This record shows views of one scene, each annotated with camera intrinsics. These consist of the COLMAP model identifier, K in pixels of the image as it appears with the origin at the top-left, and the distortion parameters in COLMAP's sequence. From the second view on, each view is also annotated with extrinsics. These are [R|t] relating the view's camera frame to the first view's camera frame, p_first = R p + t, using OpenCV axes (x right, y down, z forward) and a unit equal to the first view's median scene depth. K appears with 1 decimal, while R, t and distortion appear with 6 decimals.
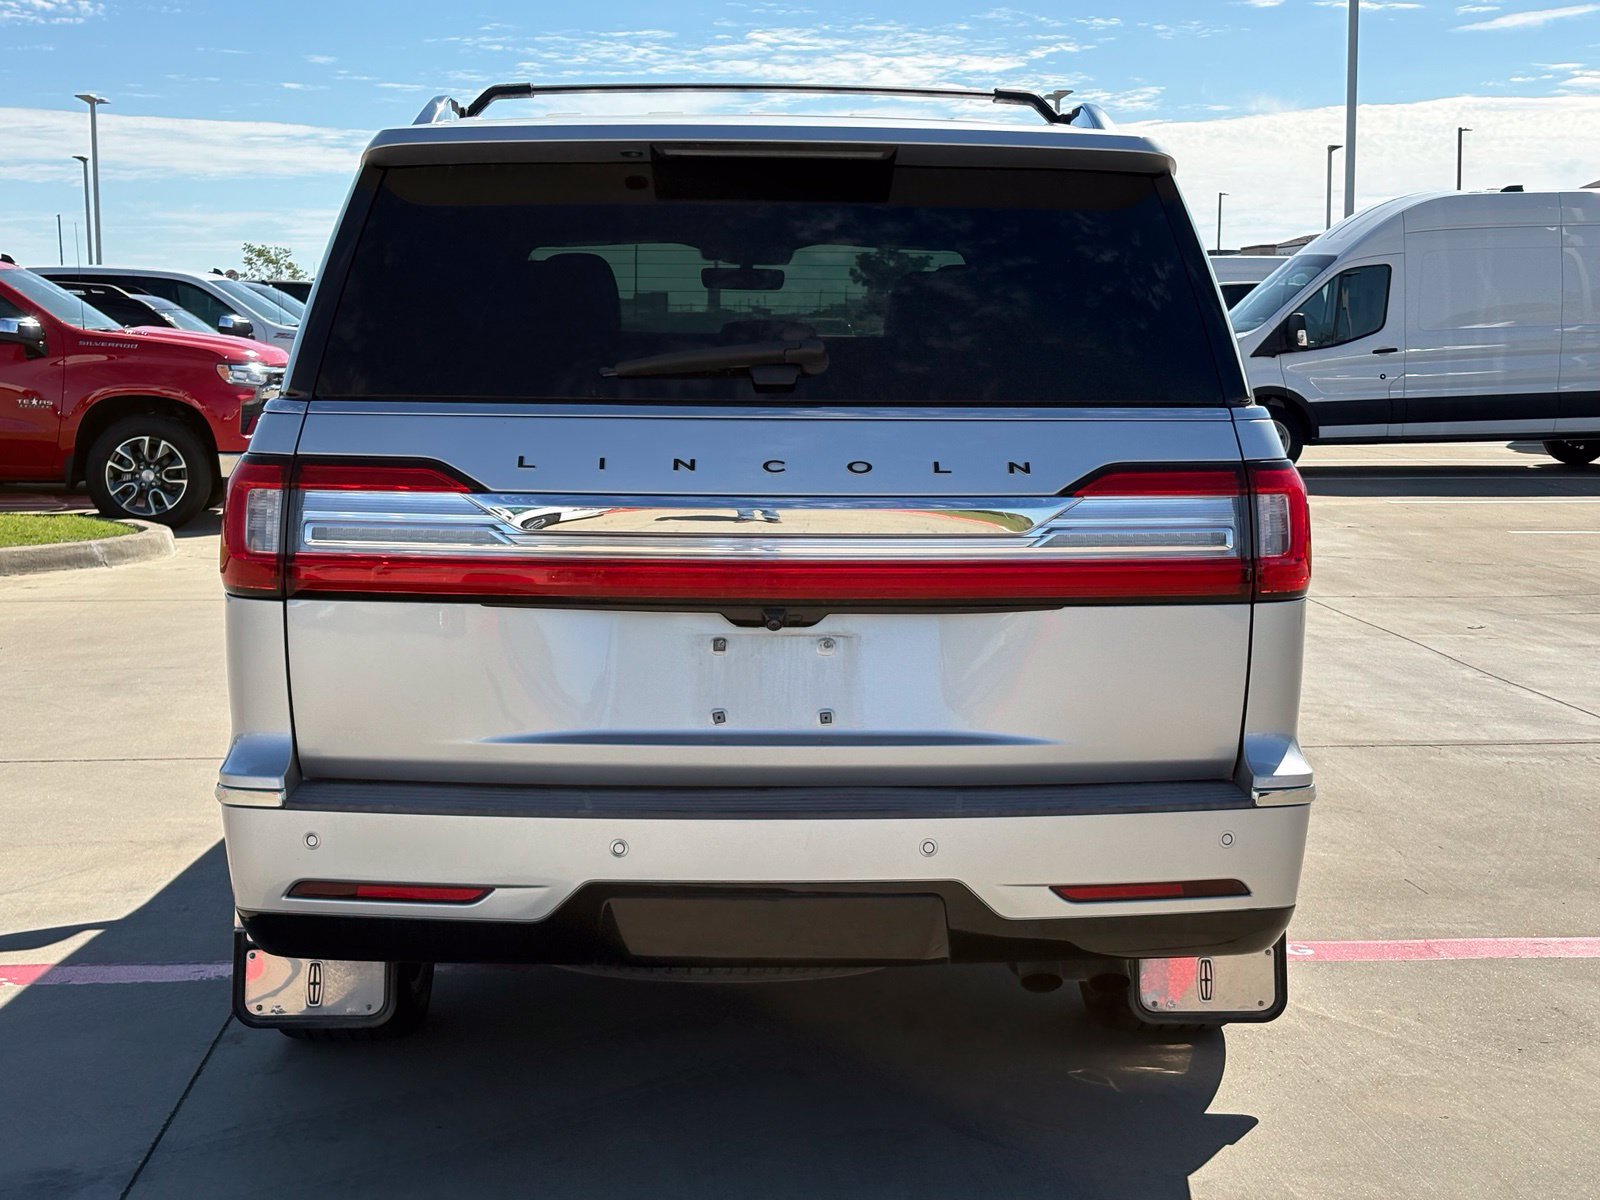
lens RADIAL K [[2389.6, 0, 778.1], [0, 2389.6, 610.3], [0, 0, 1]] dist [0.240600, -0.926570]
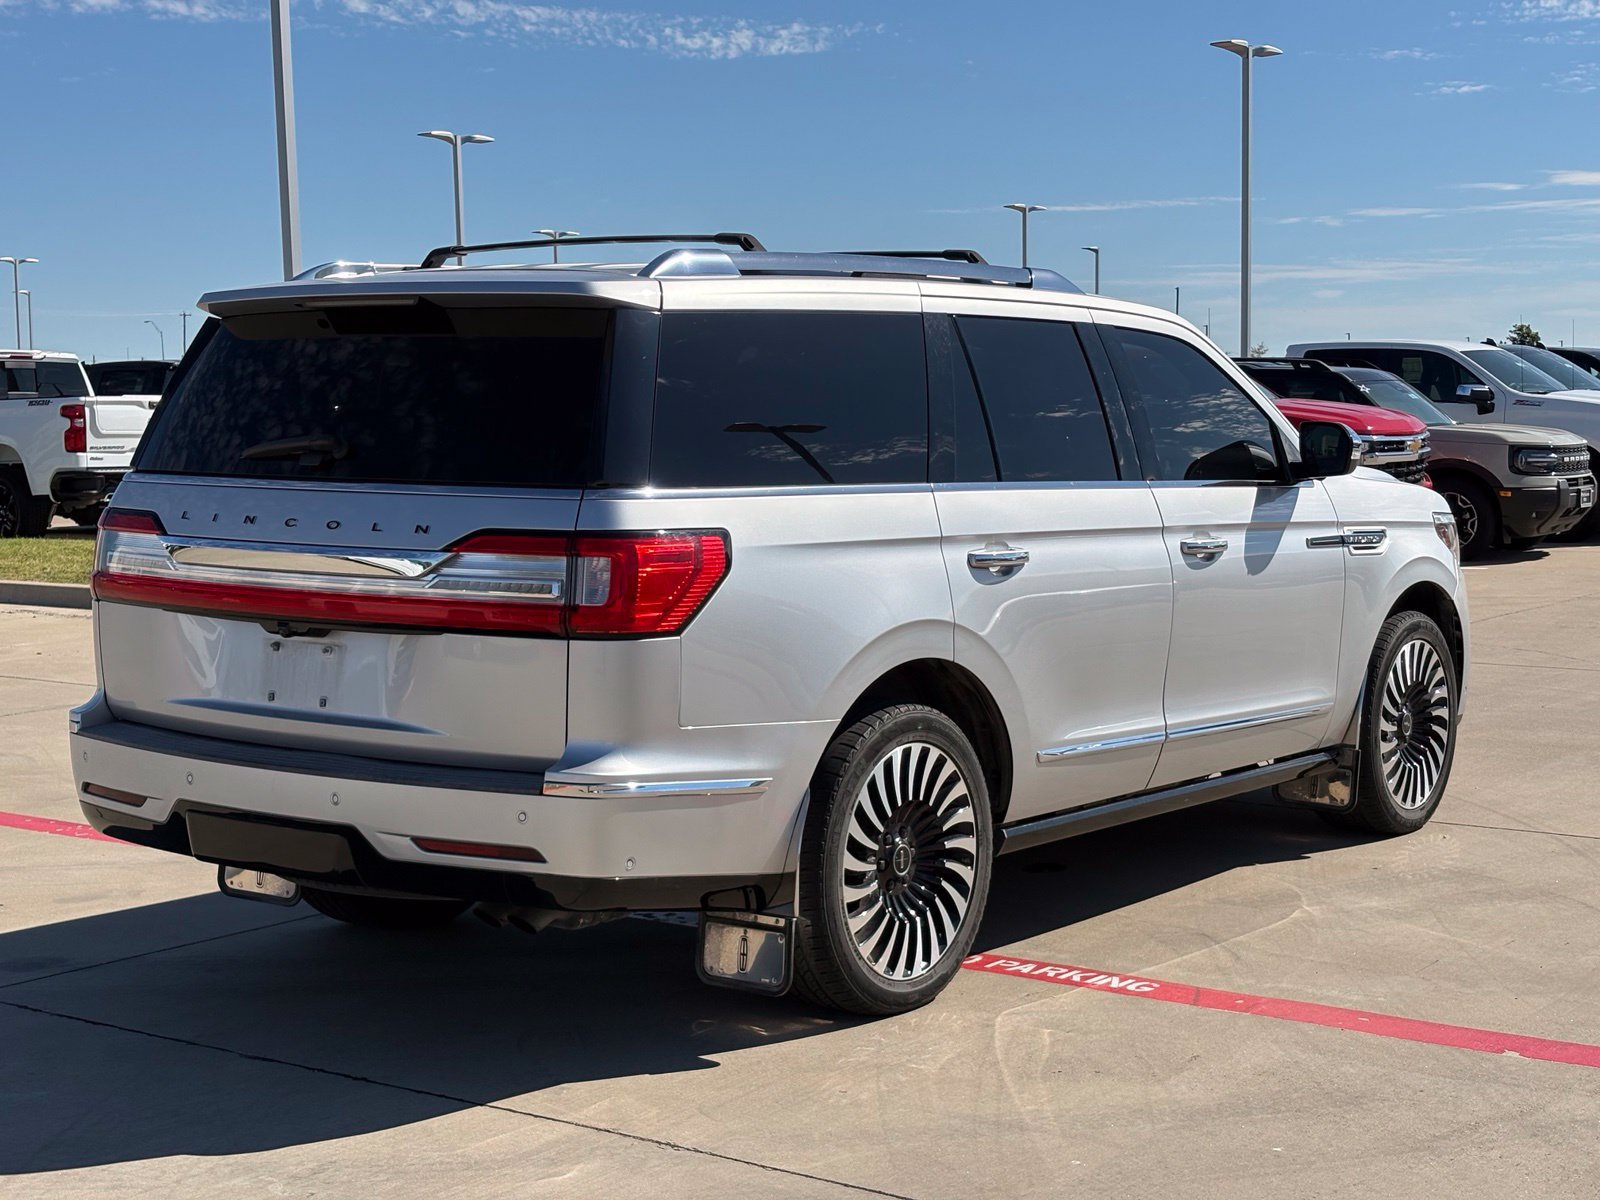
lens RADIAL K [[2389.6, 0, 778.1], [0, 2389.6, 610.3], [0, 0, 1]] dist [0.240600, -0.926570]
pose [[0.771230, 0.048808, -0.634683, 1.119998], [-0.064182, 0.997937, -0.001247, -0.024621], [0.633313, 0.041697, 0.772772, 0.073706]]
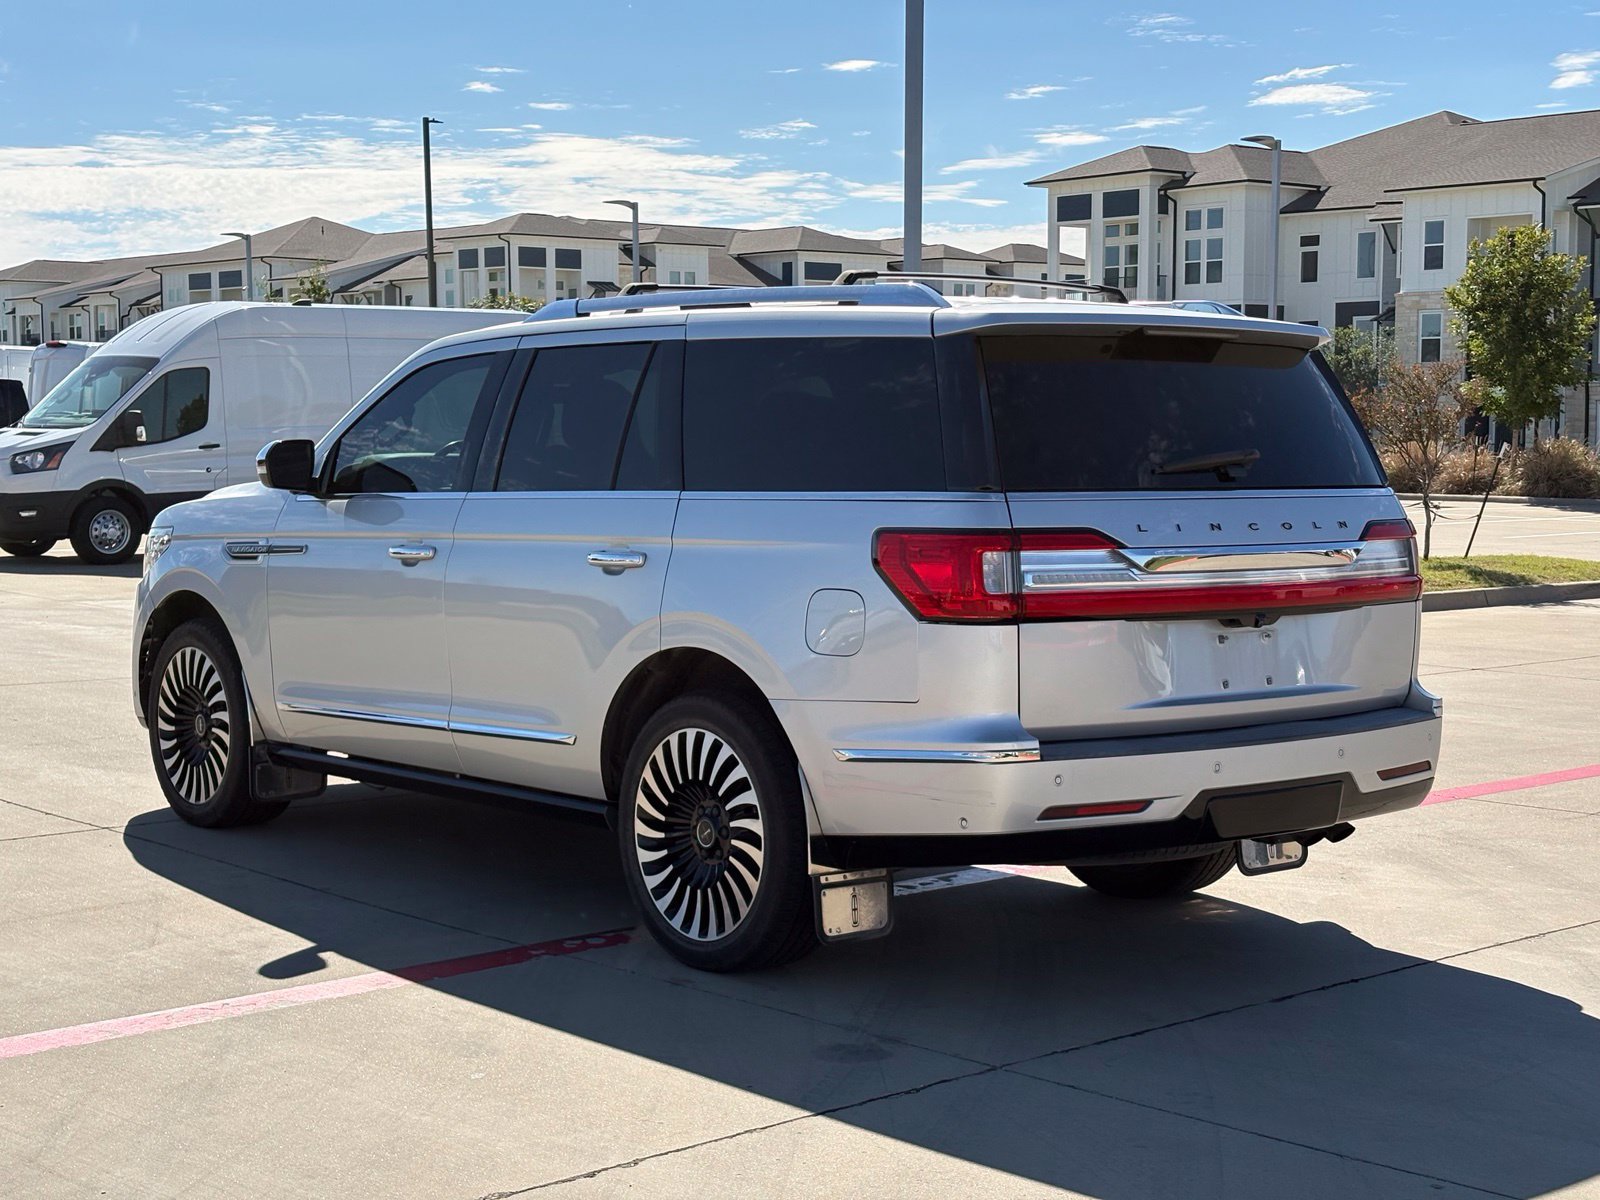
lens RADIAL K [[2389.6, 0, 778.1], [0, 2389.6, 610.3], [0, 0, 1]] dist [0.240600, -0.926570]
pose [[0.797717, -0.044279, 0.601404, -1.223662], [0.066783, 0.997653, -0.015129, -0.000438], [-0.599322, 0.052232, 0.798802, -0.106886]]
